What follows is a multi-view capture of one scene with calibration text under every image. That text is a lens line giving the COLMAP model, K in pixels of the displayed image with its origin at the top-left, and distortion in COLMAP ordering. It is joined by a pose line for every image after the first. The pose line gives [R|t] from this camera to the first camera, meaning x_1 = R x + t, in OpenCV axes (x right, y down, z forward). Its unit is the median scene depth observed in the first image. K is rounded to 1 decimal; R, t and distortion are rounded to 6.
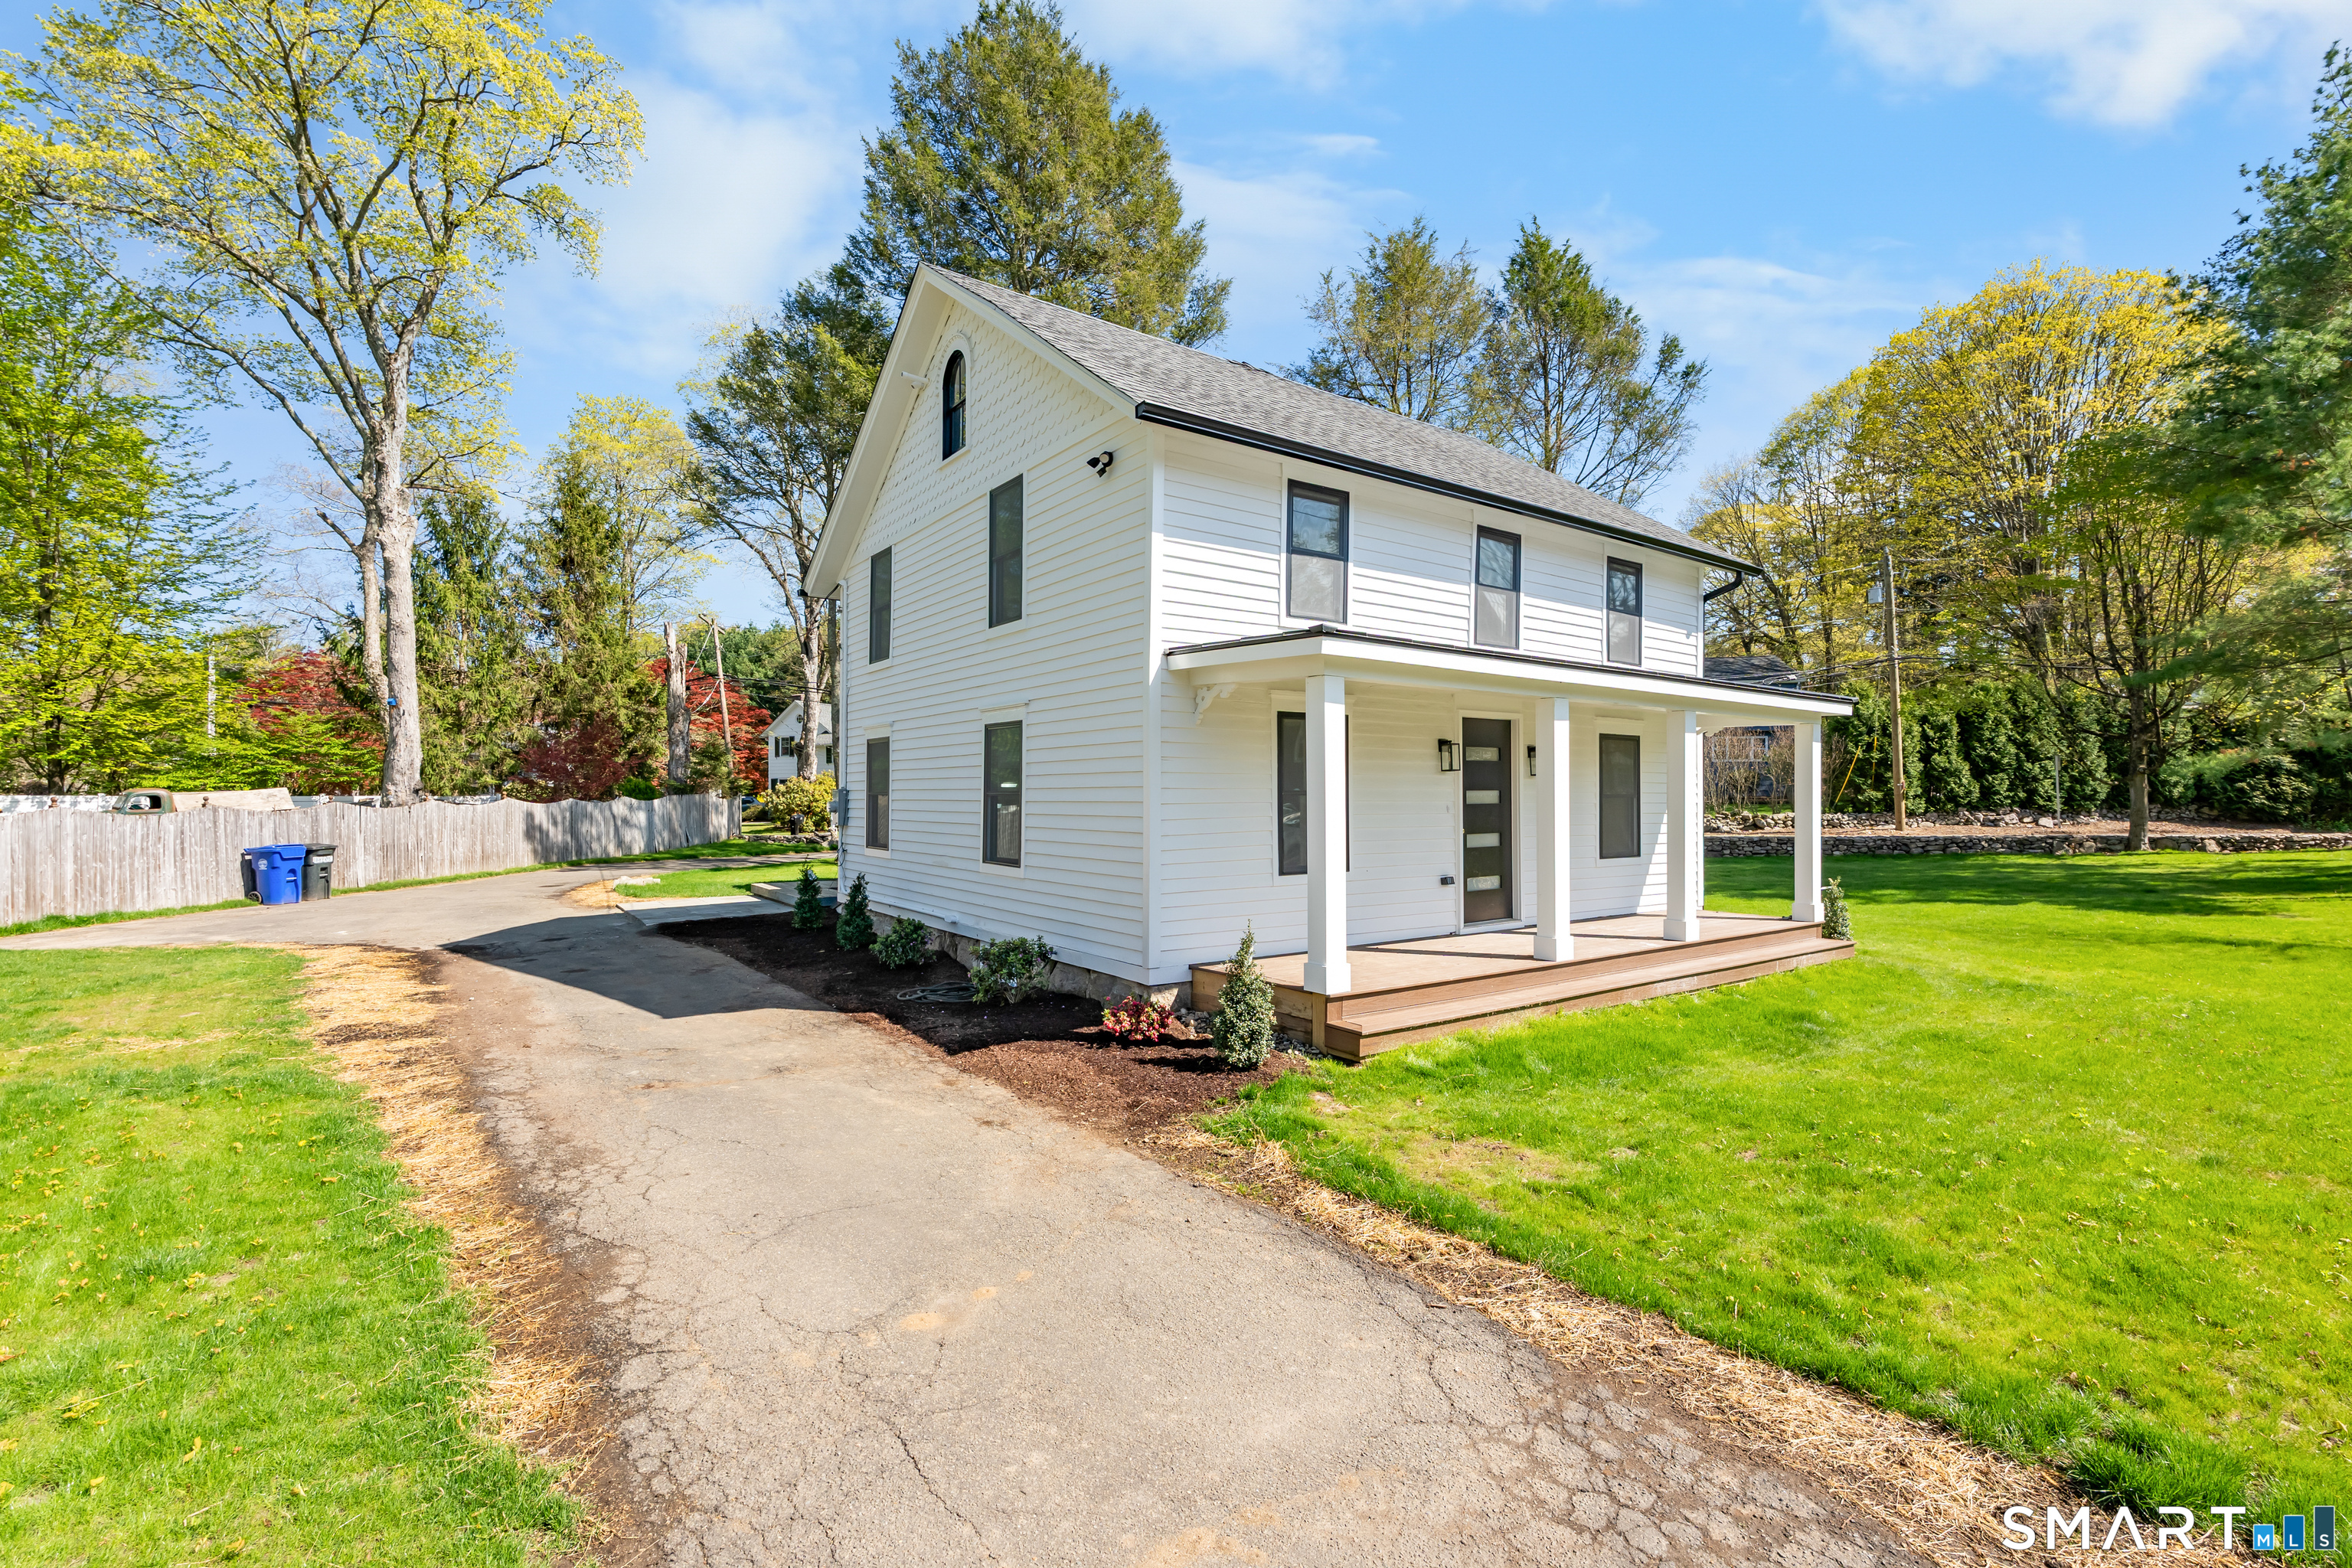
lens RADIAL K [[1036.7, 0, 1175.2], [0, 1036.7, 779.7], [0, 0, 1]] dist [-0.010820, 0.000211]
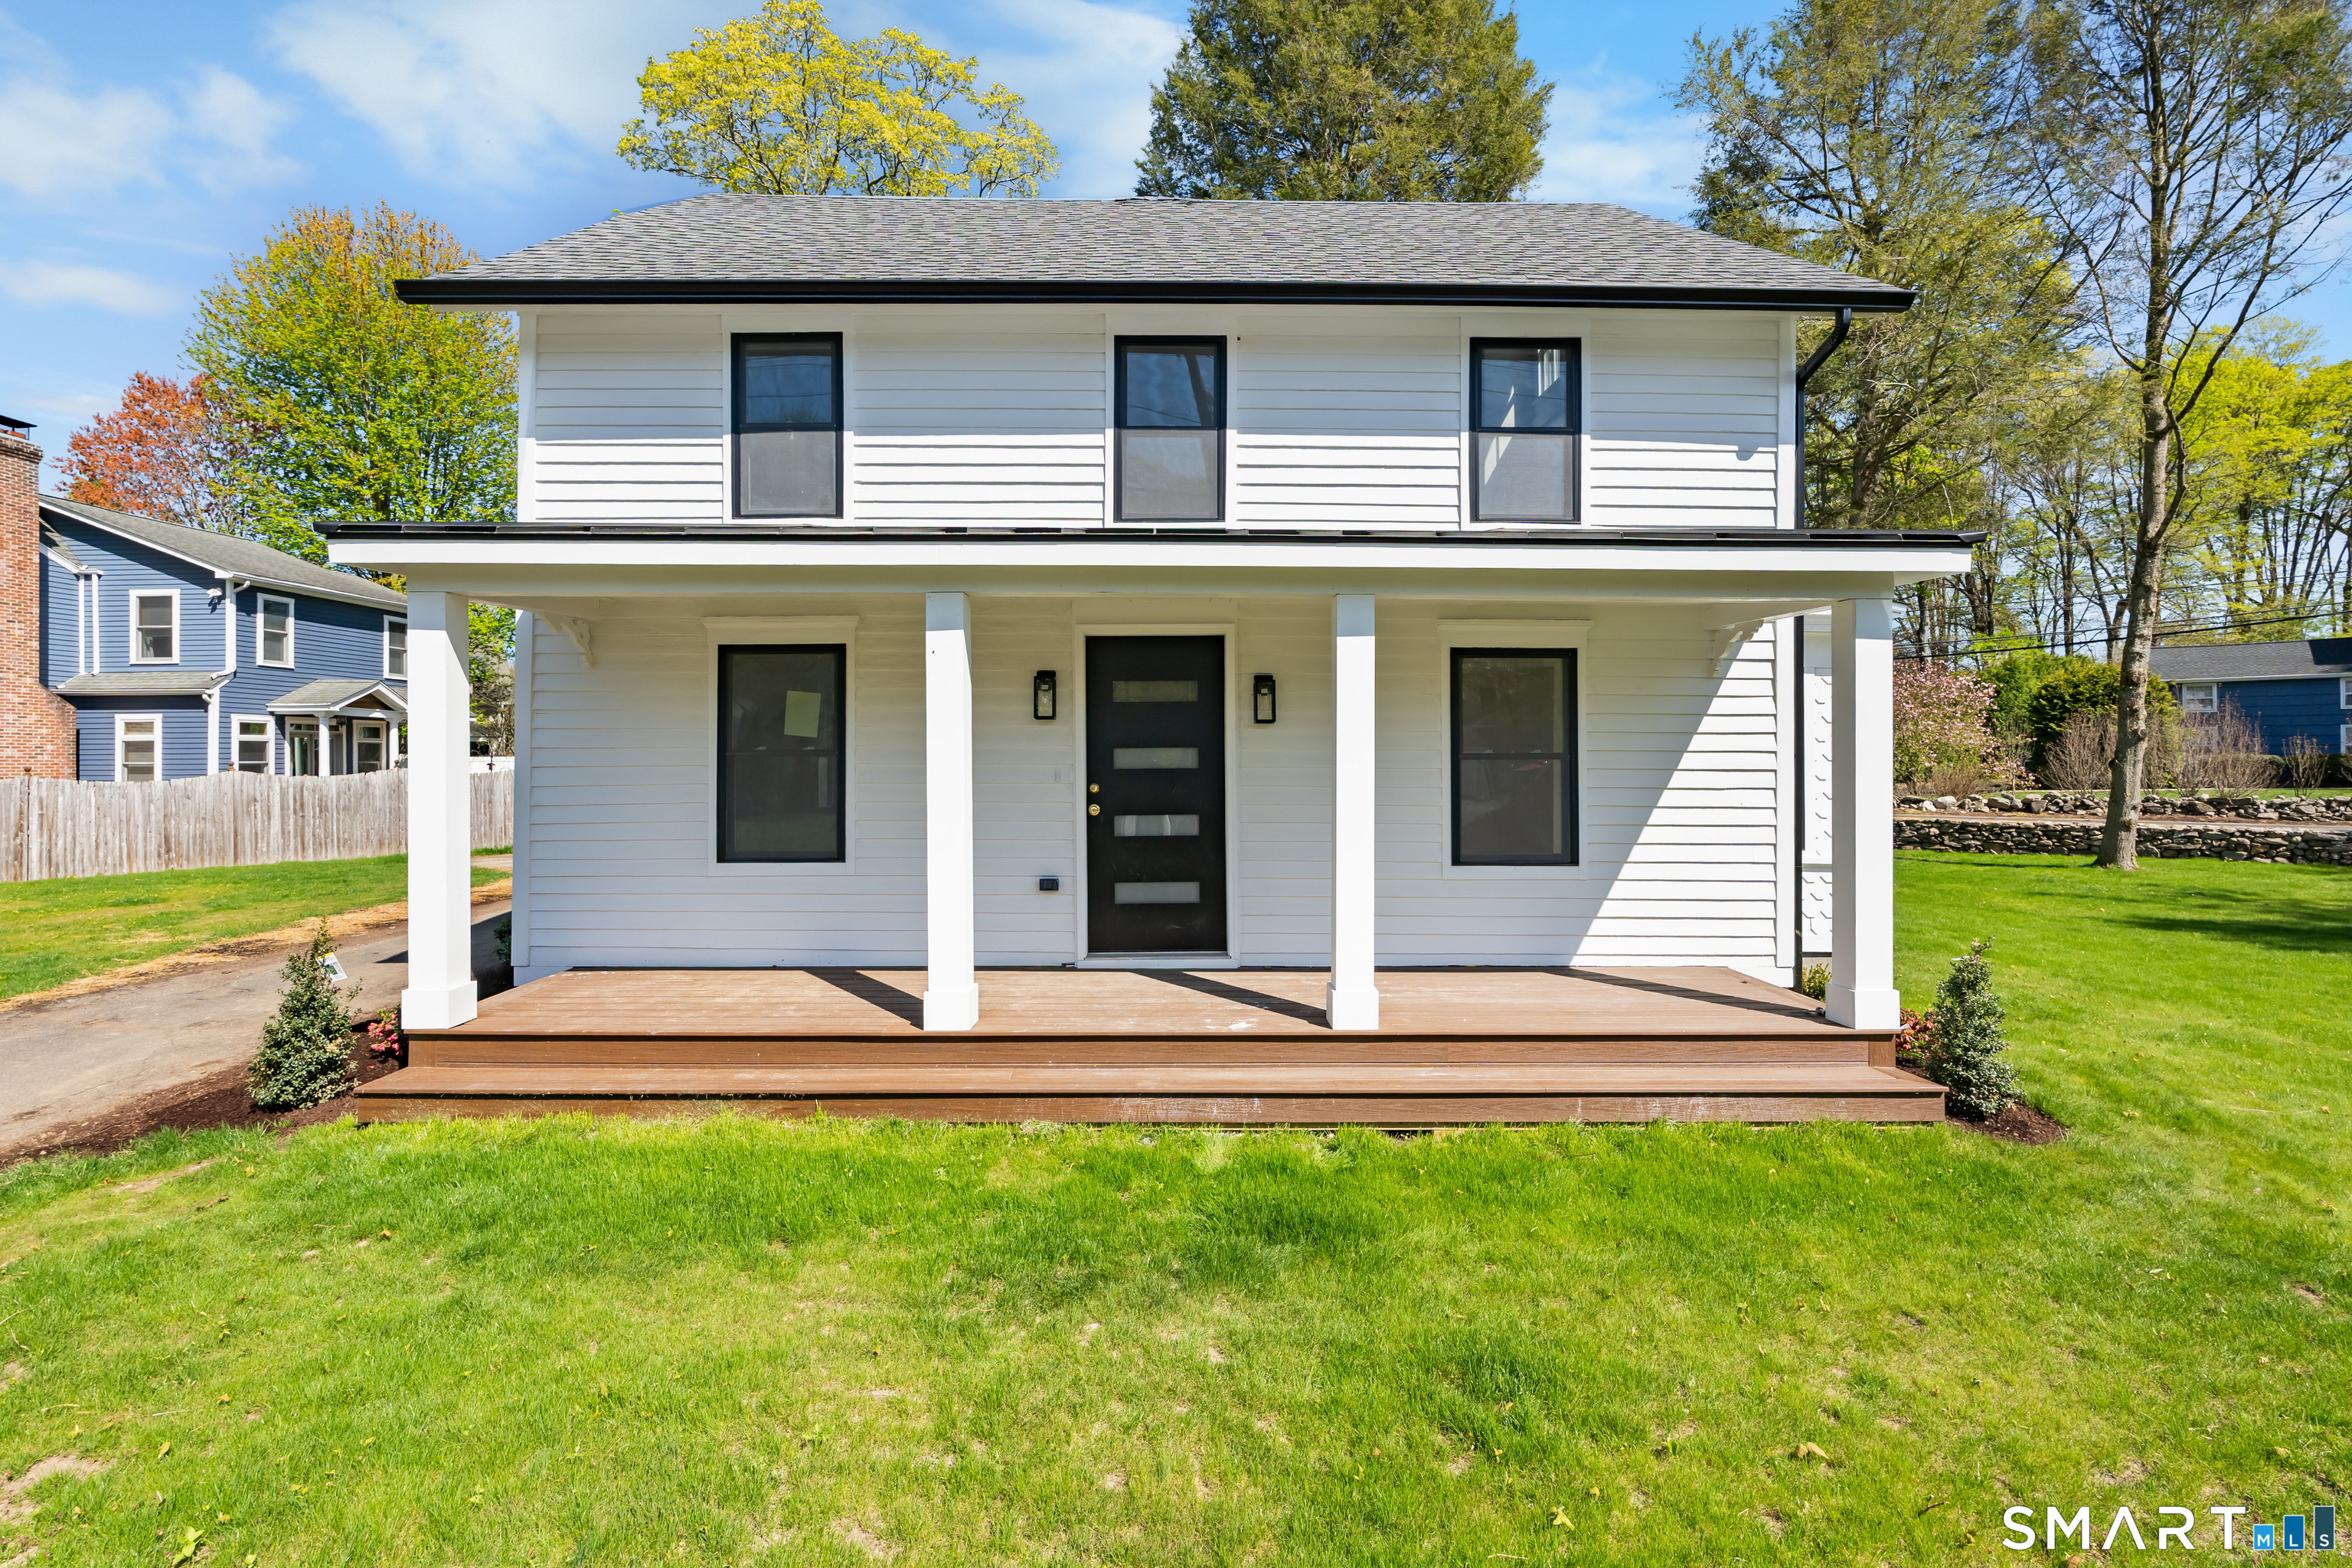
lens RADIAL K [[1036.7, 0, 1175.2], [0, 1036.7, 779.7], [0, 0, 1]] dist [-0.010820, 0.000211]
pose [[0.824885, 0.004623, -0.565281, 0.431211], [0.012775, 0.999559, 0.026817, 0.008161], [0.565156, -0.029342, 0.824462, 0.303550]]
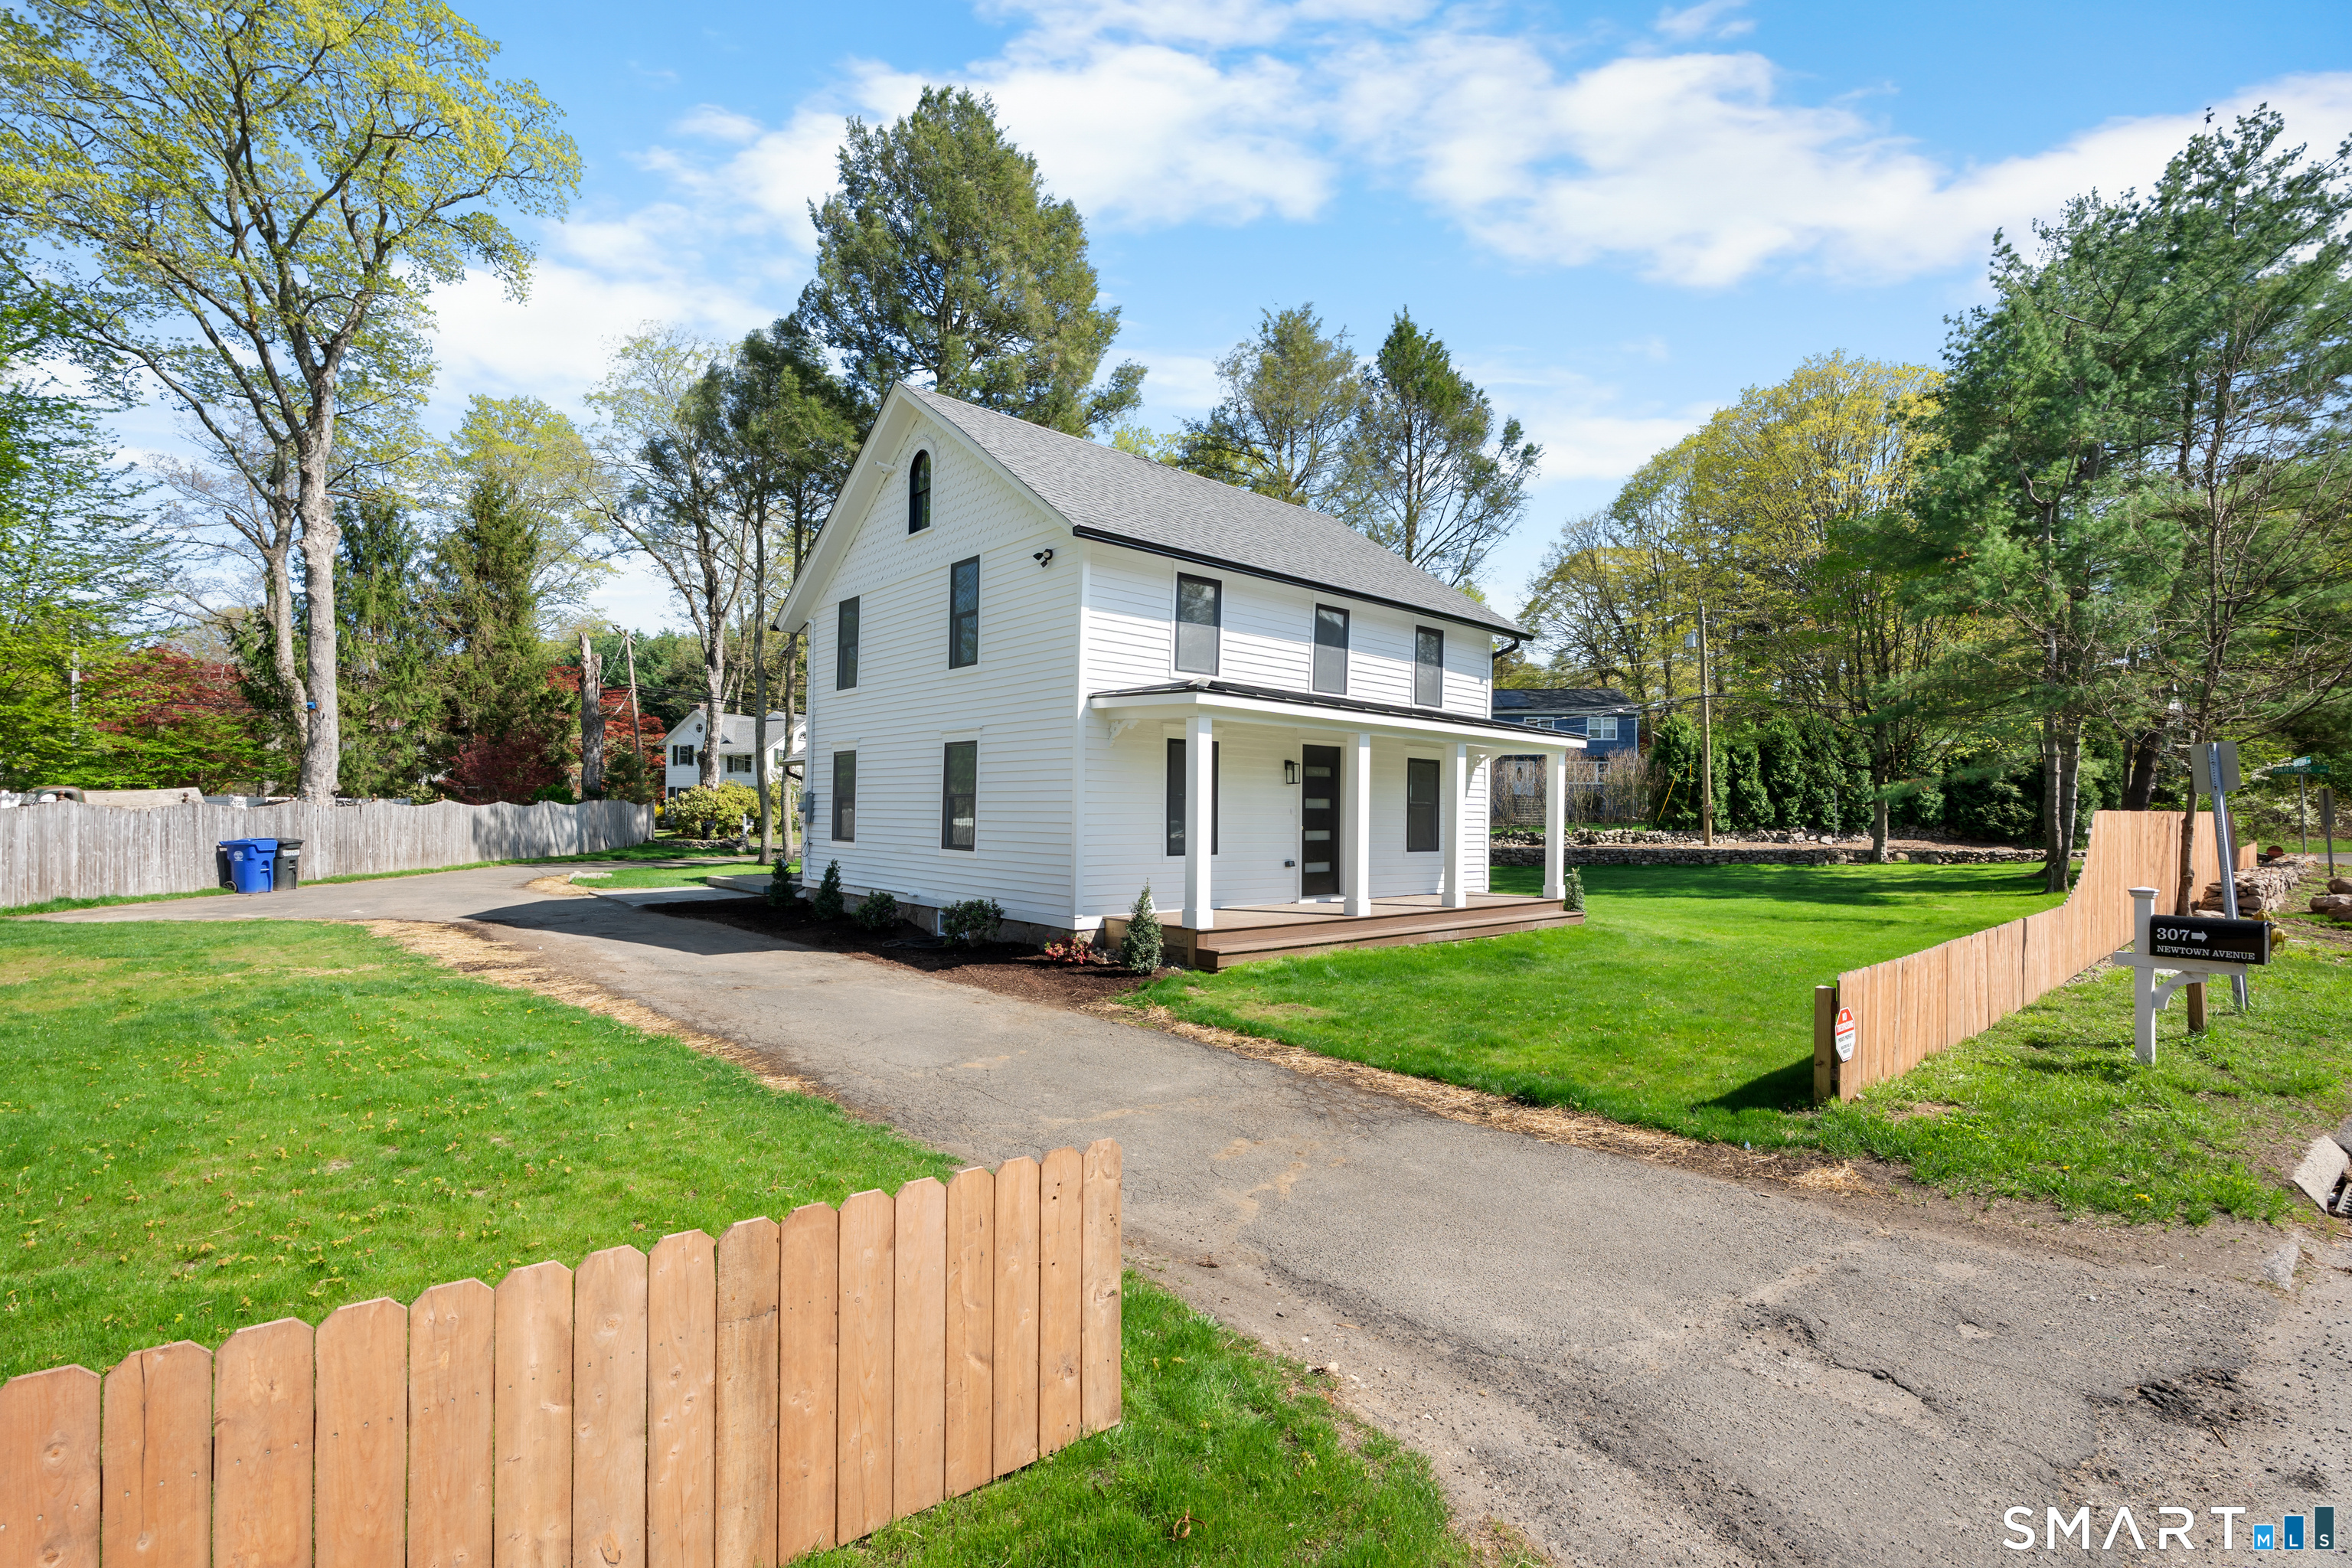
lens RADIAL K [[1036.7, 0, 1175.2], [0, 1036.7, 779.7], [0, 0, 1]] dist [-0.010820, 0.000211]
pose [[0.994644, 0.015382, 0.102206, -0.018083], [-0.013808, 0.999775, -0.016095, 0.006462], [-0.102430, 0.014598, 0.994633, -0.211110]]
